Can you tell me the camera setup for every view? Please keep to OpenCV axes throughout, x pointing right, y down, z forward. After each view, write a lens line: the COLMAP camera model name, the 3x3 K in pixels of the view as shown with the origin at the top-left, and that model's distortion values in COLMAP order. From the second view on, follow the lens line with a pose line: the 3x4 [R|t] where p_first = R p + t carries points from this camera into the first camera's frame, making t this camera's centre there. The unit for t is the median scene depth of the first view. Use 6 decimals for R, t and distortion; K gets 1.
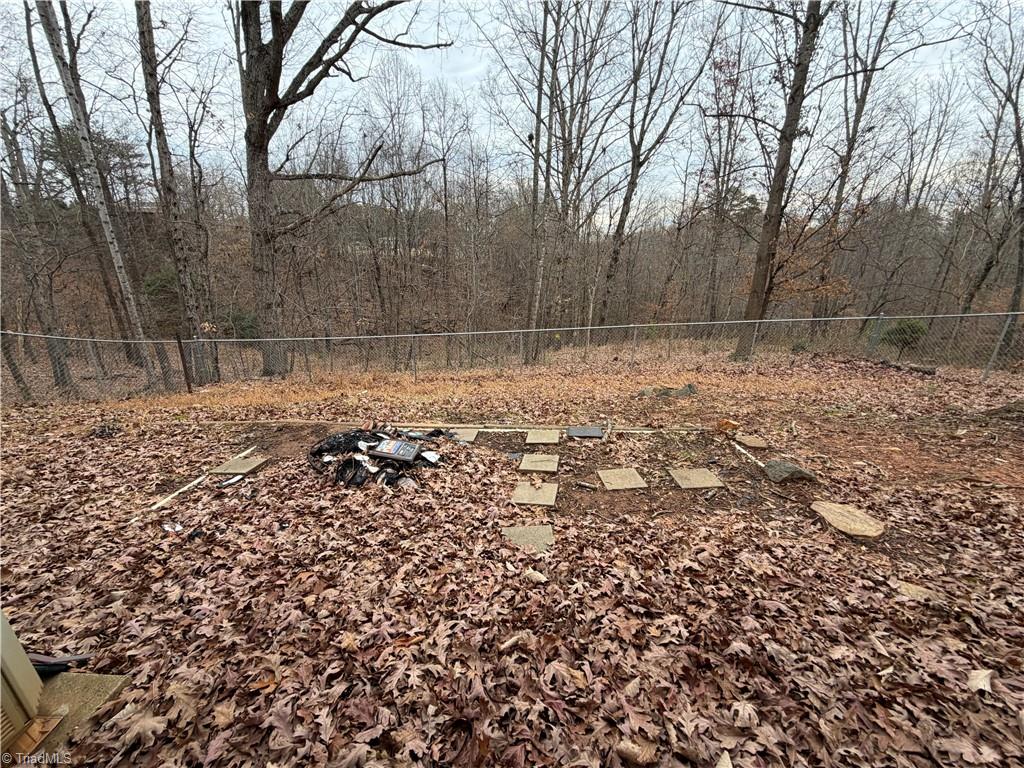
lens RADIAL K [[407.8, 0, 509.6], [0, 407.8, 384.1], [0, 0, 1]] dist [-0.000715, 0.000312]
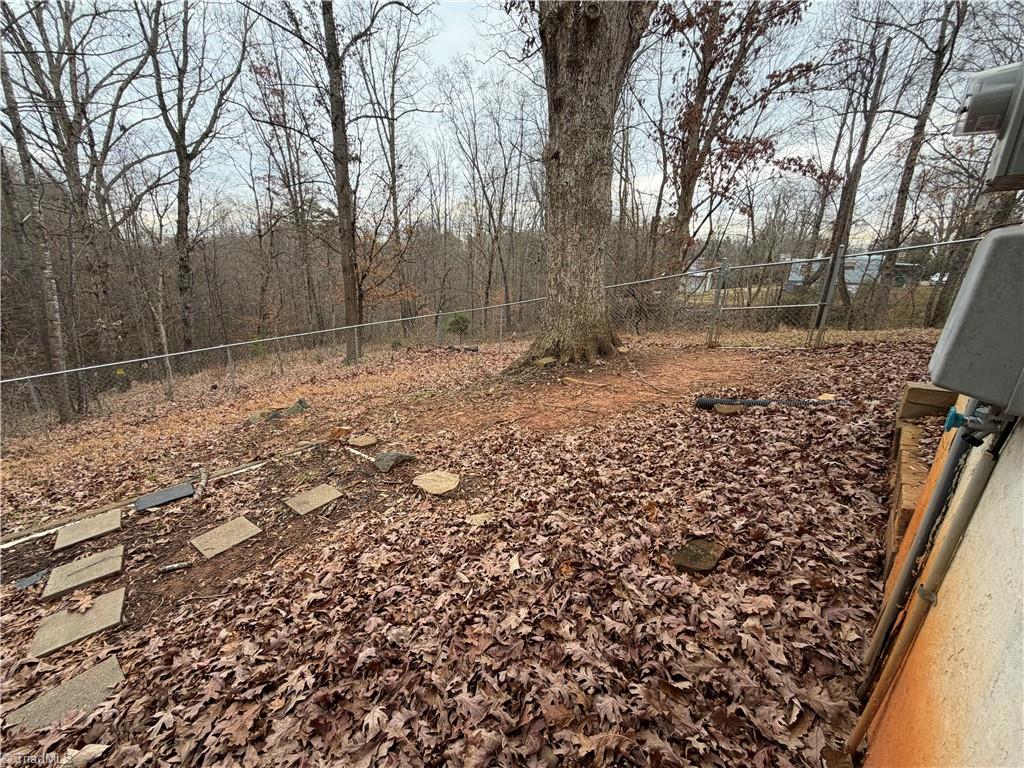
lens RADIAL K [[407.8, 0, 509.6], [0, 407.8, 384.1], [0, 0, 1]] dist [-0.000715, 0.000312]
pose [[0.629999, -0.206854, 0.748541, 0.101135], [0.221991, 0.971623, 0.081665, -0.009886], [-0.744192, 0.114720, 0.658041, -0.009901]]
